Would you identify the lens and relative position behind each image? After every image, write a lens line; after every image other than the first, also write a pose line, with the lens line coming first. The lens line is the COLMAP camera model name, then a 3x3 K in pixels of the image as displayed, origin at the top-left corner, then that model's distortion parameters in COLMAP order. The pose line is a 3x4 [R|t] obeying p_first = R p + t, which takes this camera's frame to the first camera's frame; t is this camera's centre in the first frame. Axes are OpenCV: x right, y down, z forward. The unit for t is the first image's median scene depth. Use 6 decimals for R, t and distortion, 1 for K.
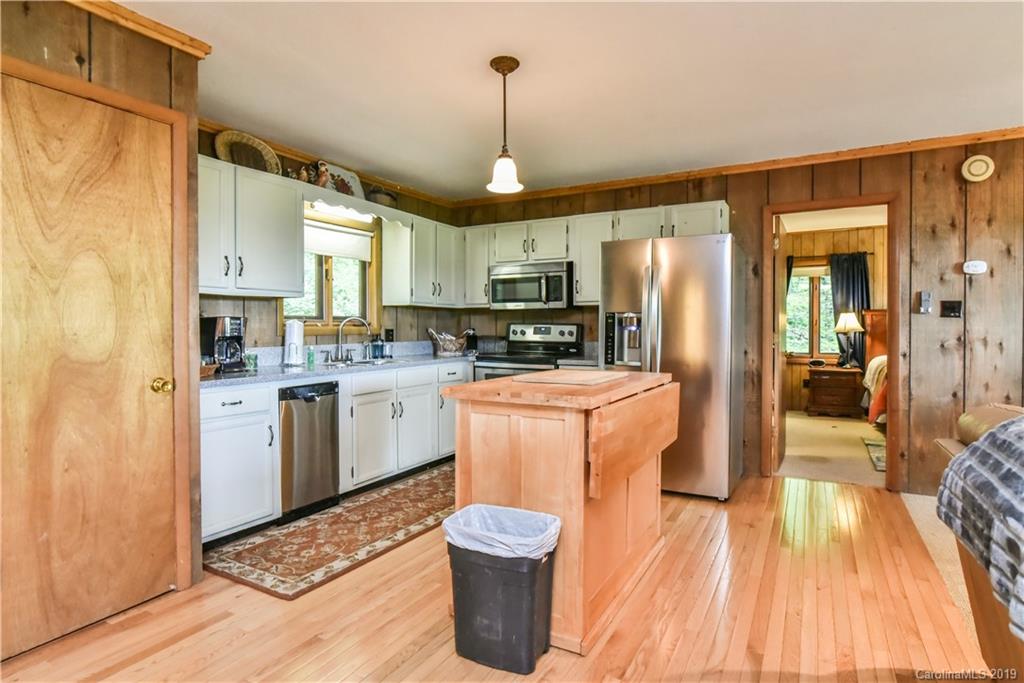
lens RADIAL K [[555.0, 0, 503.4], [0, 555.0, 334.0], [0, 0, 1]] dist [-0.016185, 0.002092]
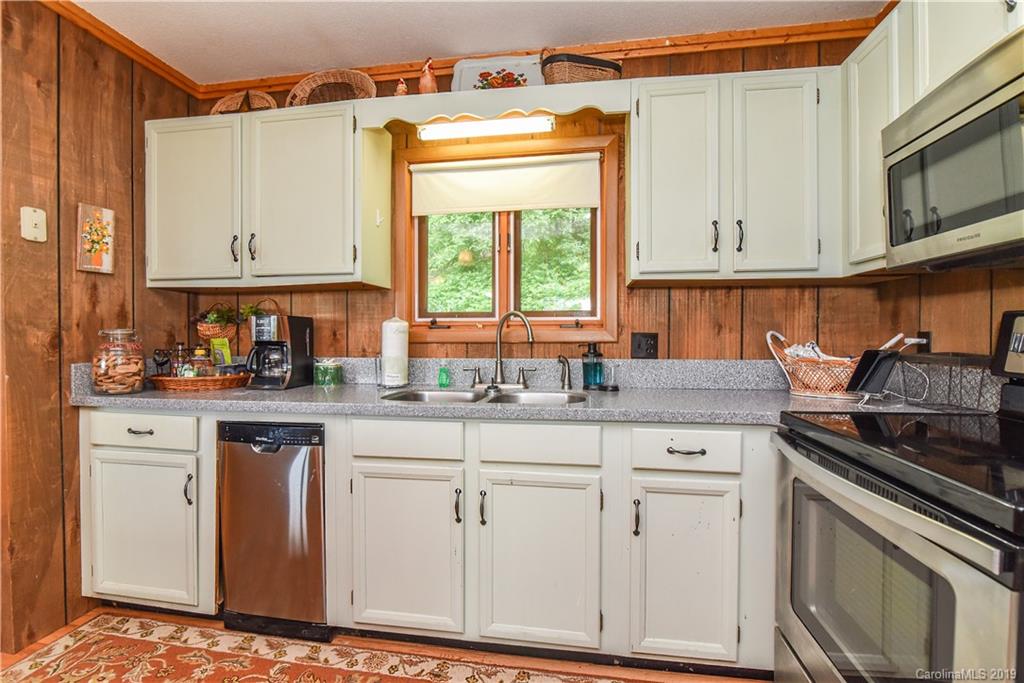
lens RADIAL K [[475.7, 0, 506.2], [0, 475.7, 339.3], [0, 0, 1]] dist [-0.020178, 0.001253]
pose [[0.341808, 0.010064, -0.939716, 0.173726], [-0.011365, 0.999914, 0.006575, -0.005079], [0.939701, 0.008432, 0.341893, 0.819102]]
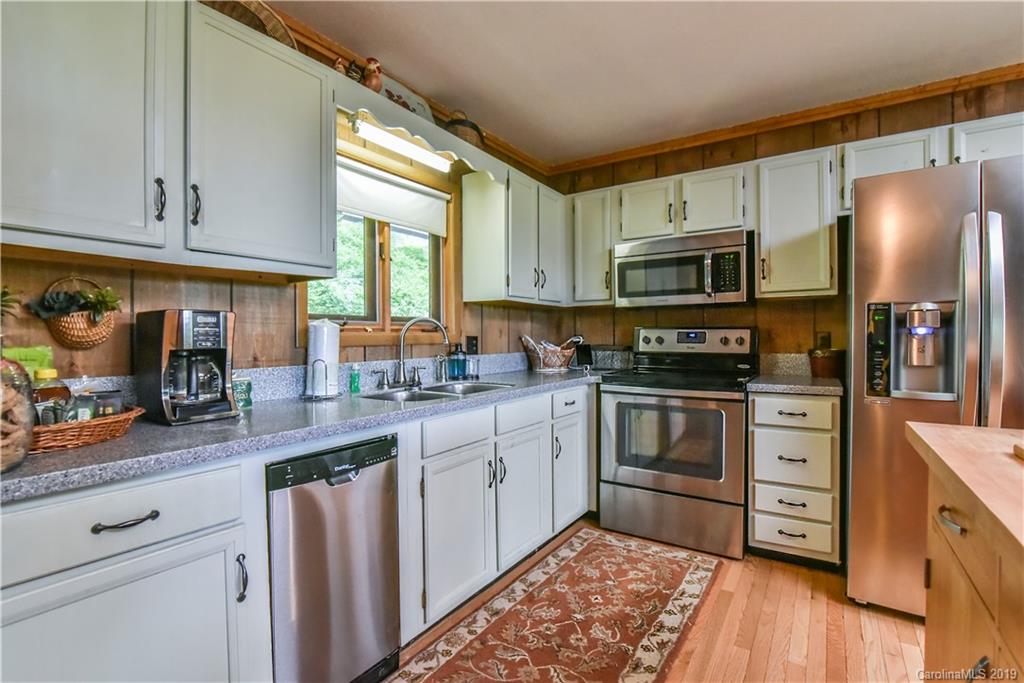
lens RADIAL K [[475.7, 0, 509.9], [0, 475.7, 339.7], [0, 0, 1]] dist [-0.020178, 0.001253]
pose [[0.997455, -0.004801, -0.071136, -0.129313], [0.004382, 0.999972, -0.006053, -0.000540], [0.071163, 0.005726, 0.997448, 0.454629]]
